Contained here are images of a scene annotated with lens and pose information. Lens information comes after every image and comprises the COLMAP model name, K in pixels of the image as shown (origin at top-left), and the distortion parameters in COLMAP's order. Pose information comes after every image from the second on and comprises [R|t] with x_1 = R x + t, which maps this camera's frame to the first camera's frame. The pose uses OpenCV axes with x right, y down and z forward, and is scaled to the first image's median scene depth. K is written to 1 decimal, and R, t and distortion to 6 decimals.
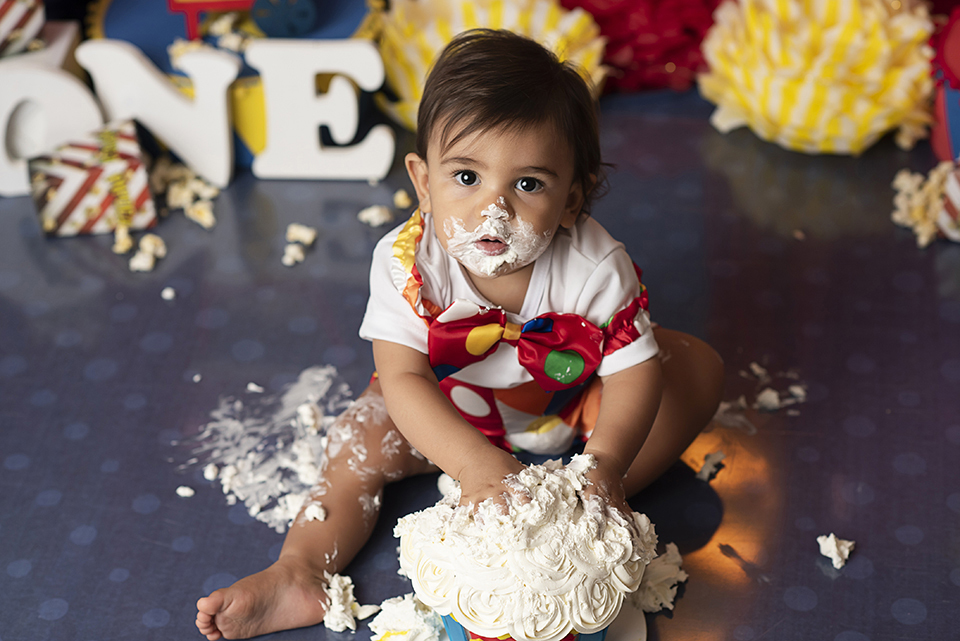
lens RADIAL K [[2336.7, 0, 480.0], [0, 2336.7, 320.5], [0, 0, 1]] dist [0.018528, 0.194036]
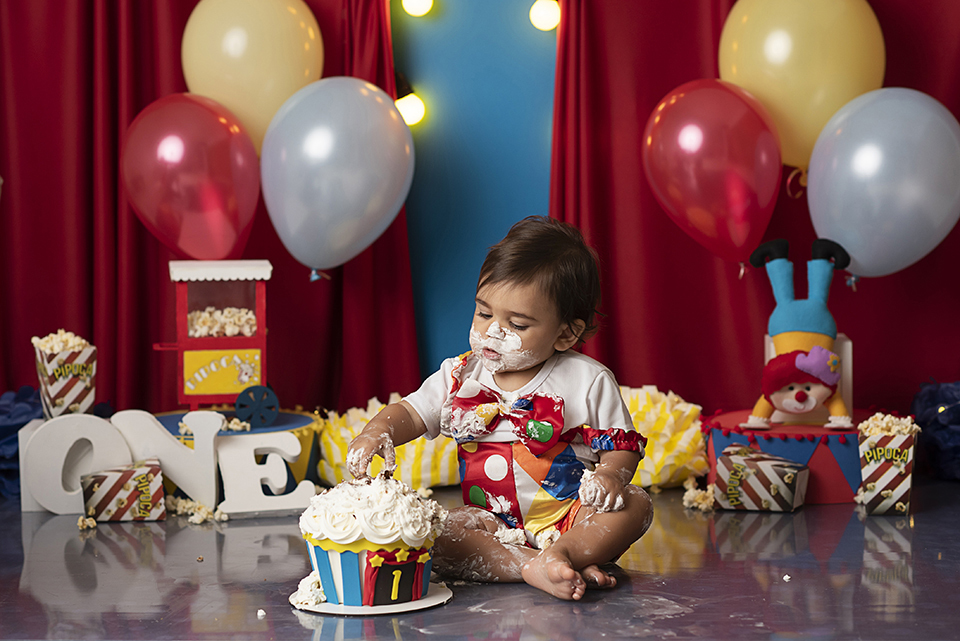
lens RADIAL K [[2437.9, 0, 480.0], [0, 2437.9, 320.5], [0, 0, 1]] dist [-0.078368, 0.263458]
pose [[0.997132, 0.009088, 0.075136, -0.062755], [0.031699, 0.851338, -0.523660, 0.638069], [-0.068725, 0.524540, 0.848608, -0.328093]]
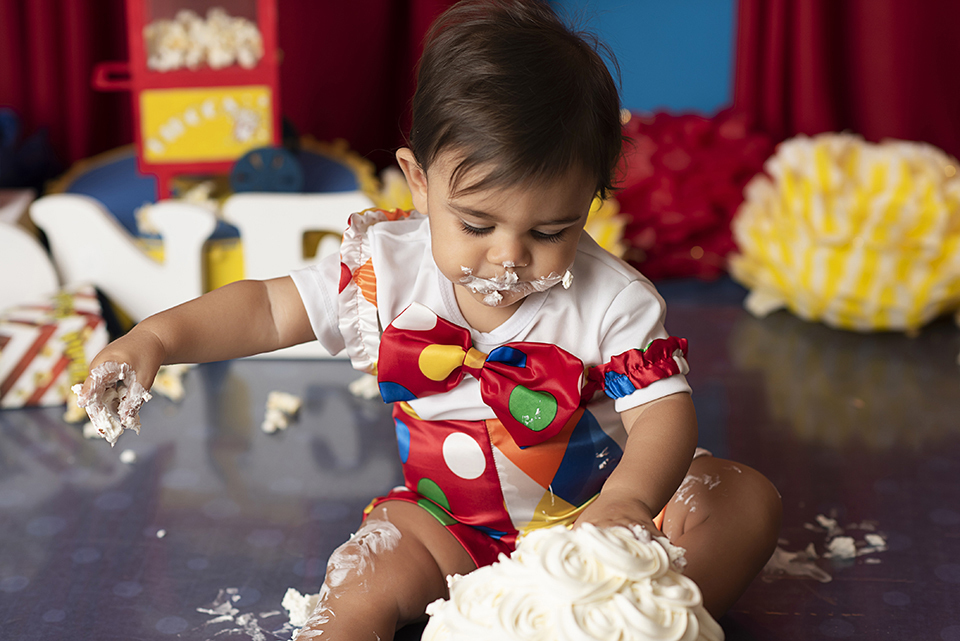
lens RADIAL K [[2336.7, 0, 480.0], [0, 2336.7, 320.5], [0, 0, 1]] dist [0.018528, 0.194036]
pose [[0.999642, 0.006289, 0.025999, -0.026261], [0.000101, 0.971072, -0.238787, 0.139002], [-0.026748, 0.238705, 0.970724, 0.148967]]
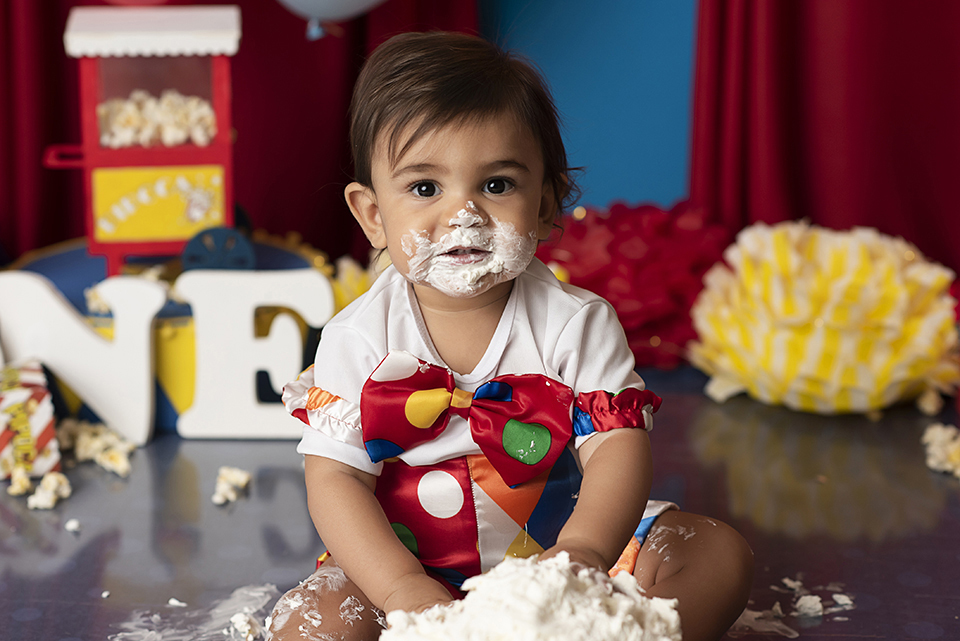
lens RADIAL K [[2336.7, 0, 480.0], [0, 2336.7, 320.5], [0, 0, 1]] dist [0.018528, 0.194036]
pose [[0.998789, 0.012824, 0.047488, -0.028315], [0.003718, 0.942975, -0.332843, 0.189149], [-0.049049, 0.332617, 0.941786, 0.180842]]
